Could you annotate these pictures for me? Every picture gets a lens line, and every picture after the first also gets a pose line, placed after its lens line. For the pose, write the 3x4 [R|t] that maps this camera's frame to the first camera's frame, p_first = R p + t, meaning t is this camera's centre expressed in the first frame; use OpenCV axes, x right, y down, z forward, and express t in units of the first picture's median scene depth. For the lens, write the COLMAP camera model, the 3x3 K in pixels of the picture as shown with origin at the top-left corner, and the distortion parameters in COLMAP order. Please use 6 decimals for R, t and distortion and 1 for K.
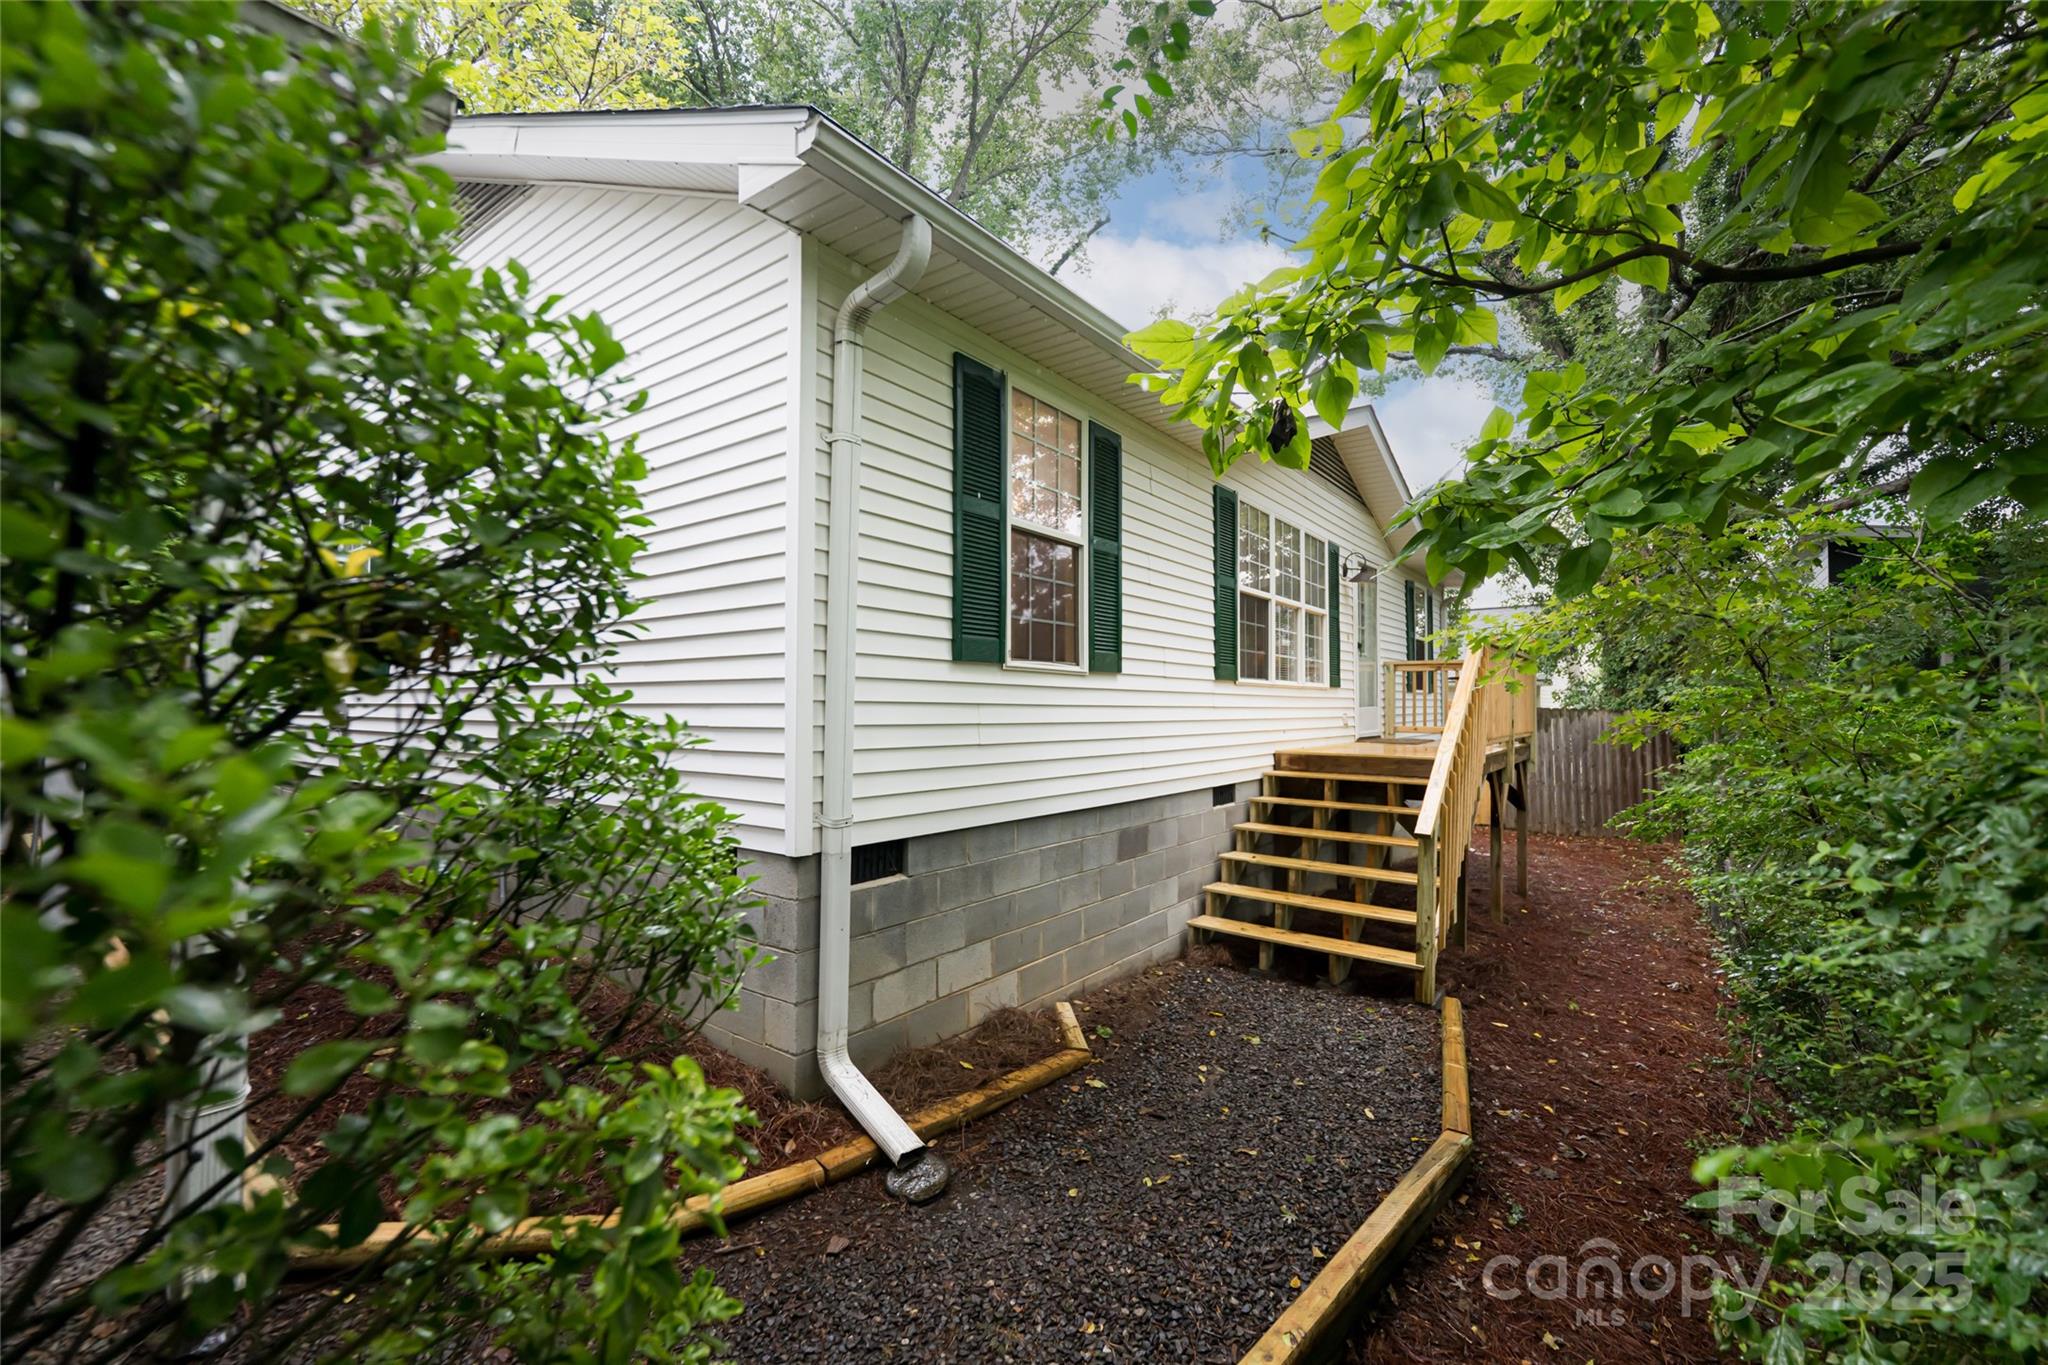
lens RADIAL K [[820.0, 0, 1024.0], [0, 820.0, 682.5], [0, 0, 1]] dist [0.001977, 0.000220]
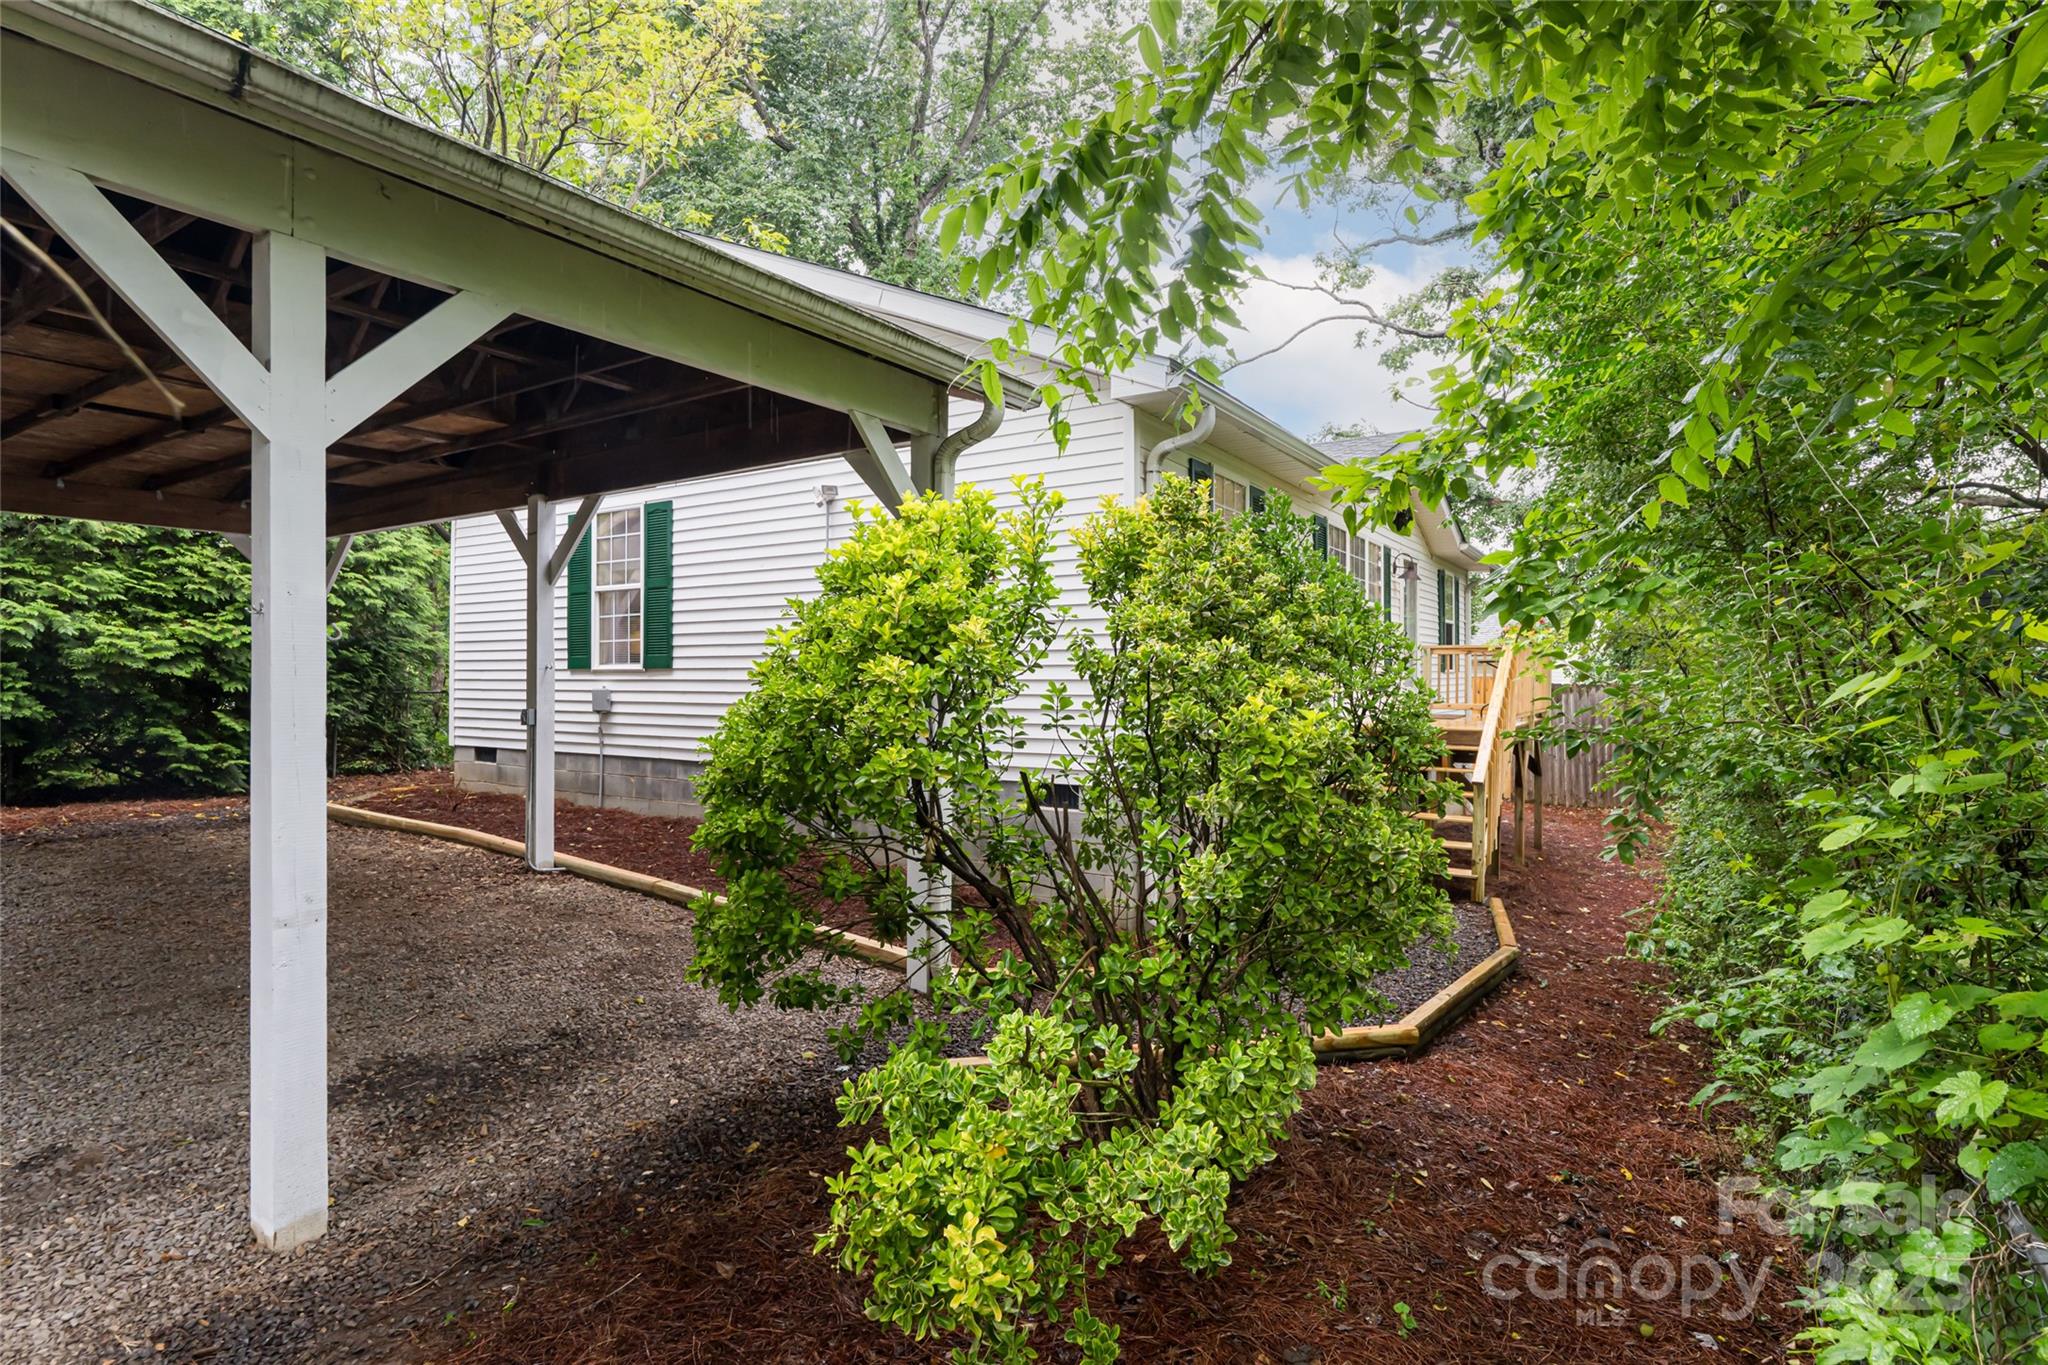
lens RADIAL K [[1078.5, 0, 1024.0], [0, 1078.5, 682.5], [0, 0, 1]] dist [-0.004668, -0.000794]
pose [[0.994017, -0.008820, 0.108870, -0.422486], [0.005340, 0.999467, 0.032212, -0.044293], [-0.109096, -0.031438, 0.993534, -0.645094]]
